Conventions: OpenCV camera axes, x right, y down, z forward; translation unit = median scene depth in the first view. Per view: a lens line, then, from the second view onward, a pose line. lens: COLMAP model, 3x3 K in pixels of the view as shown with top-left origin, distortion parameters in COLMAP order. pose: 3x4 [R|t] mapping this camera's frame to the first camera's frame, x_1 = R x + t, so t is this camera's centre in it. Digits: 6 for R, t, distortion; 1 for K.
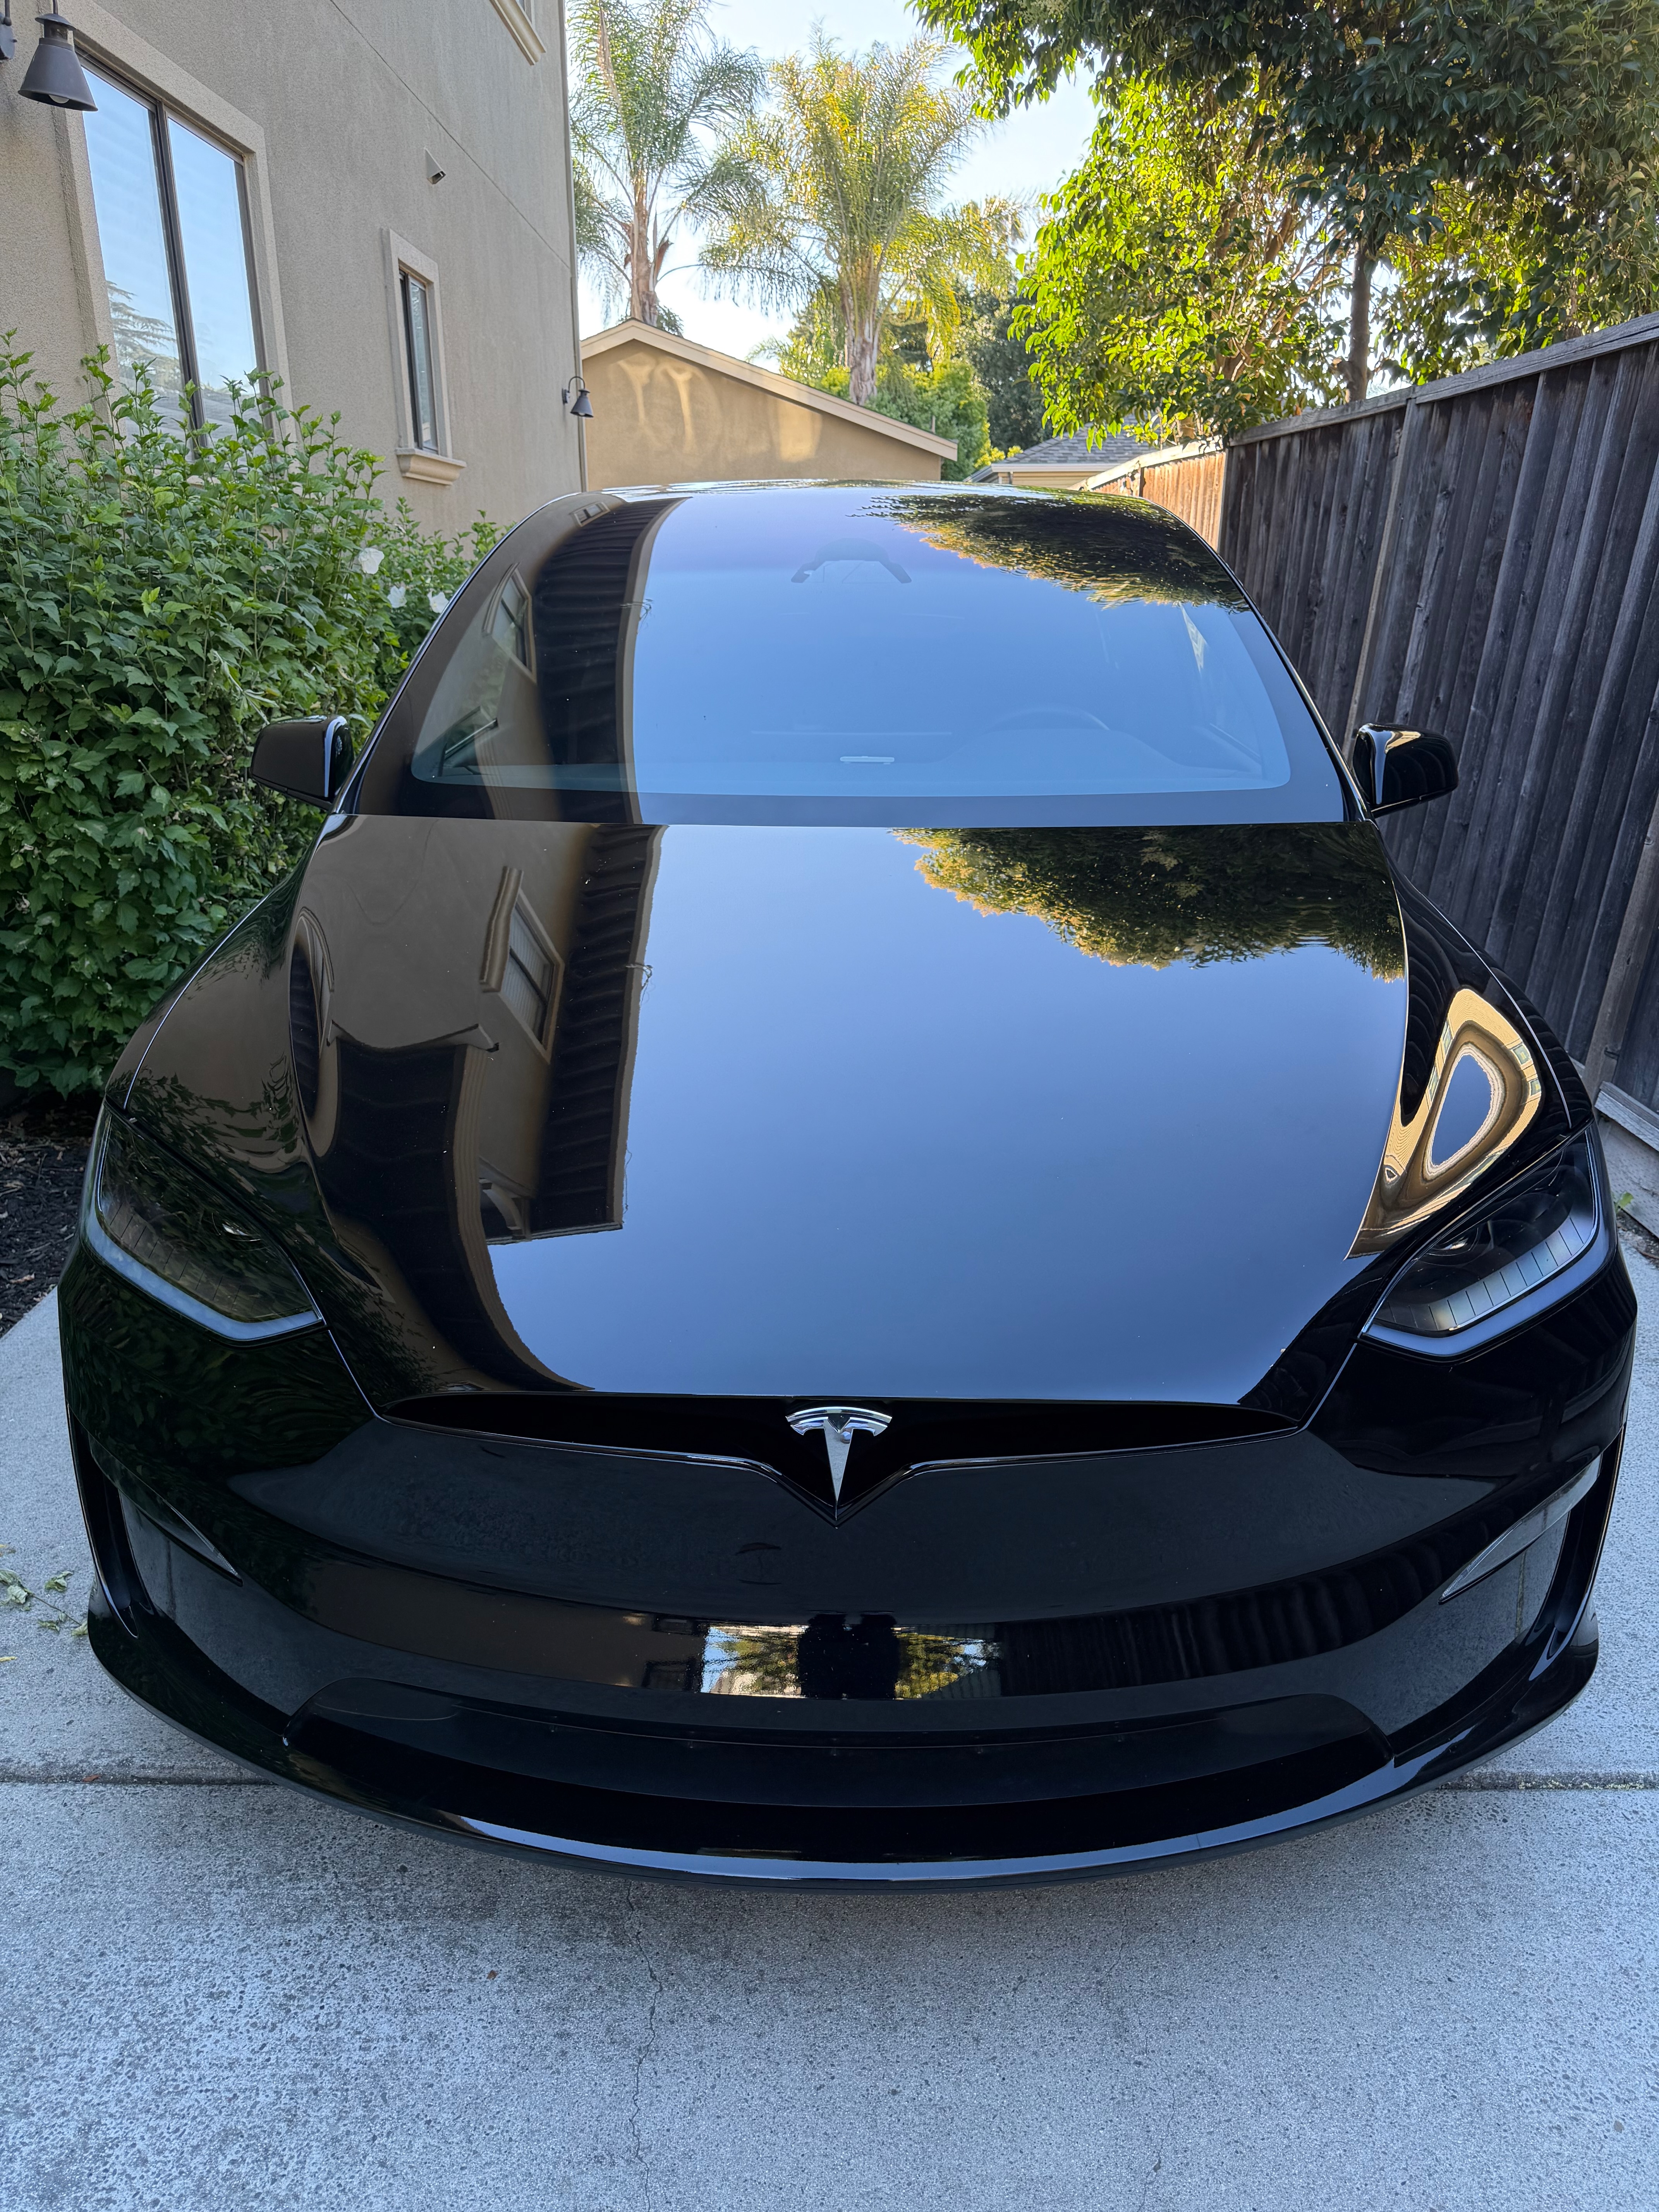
lens RADIAL K [[1580.6, 0, 824.0], [0, 1580.6, 1105.1], [0, 0, 1]] dist [-0.003348, 0.000705]
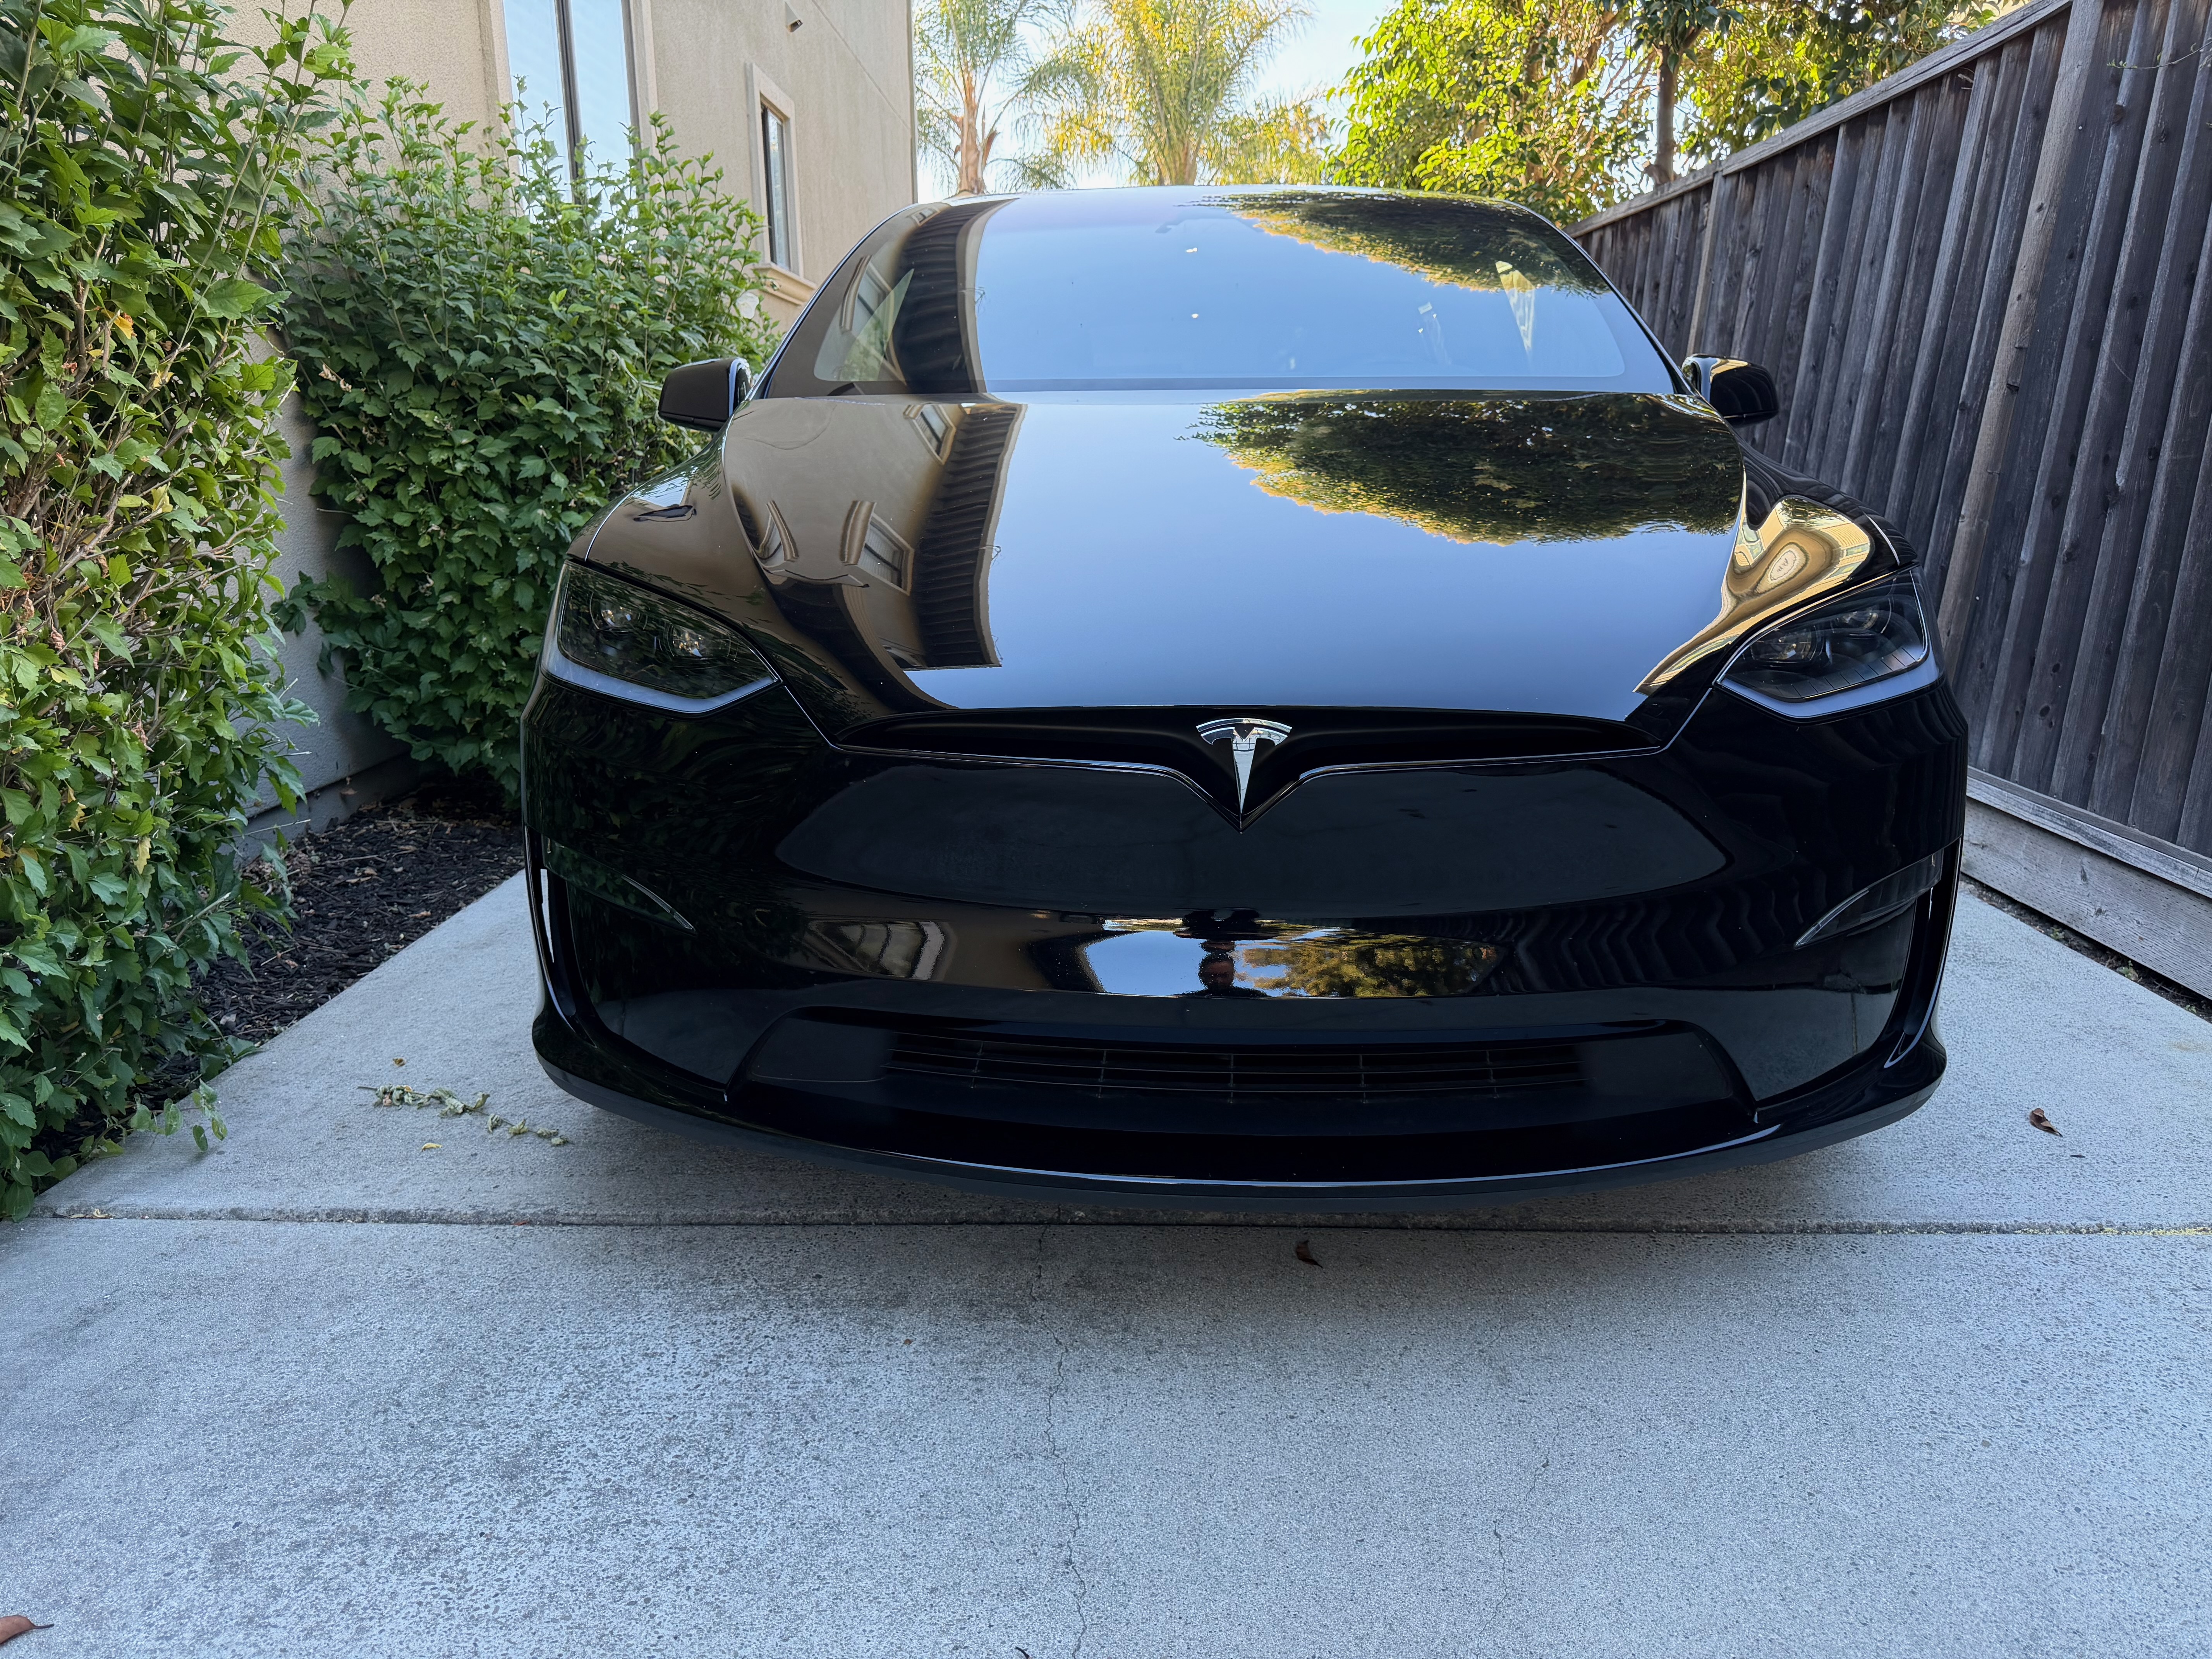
lens RADIAL K [[1571.4, 0, 1106.0], [0, 1571.4, 829.5], [0, 0, 1]] dist [0.029615, -0.044764]
pose [[0.999727, -0.001556, -0.023304, -0.023166], [-0.000544, 0.995957, -0.089825, 0.137129], [0.023349, 0.089813, 0.995685, -0.039492]]
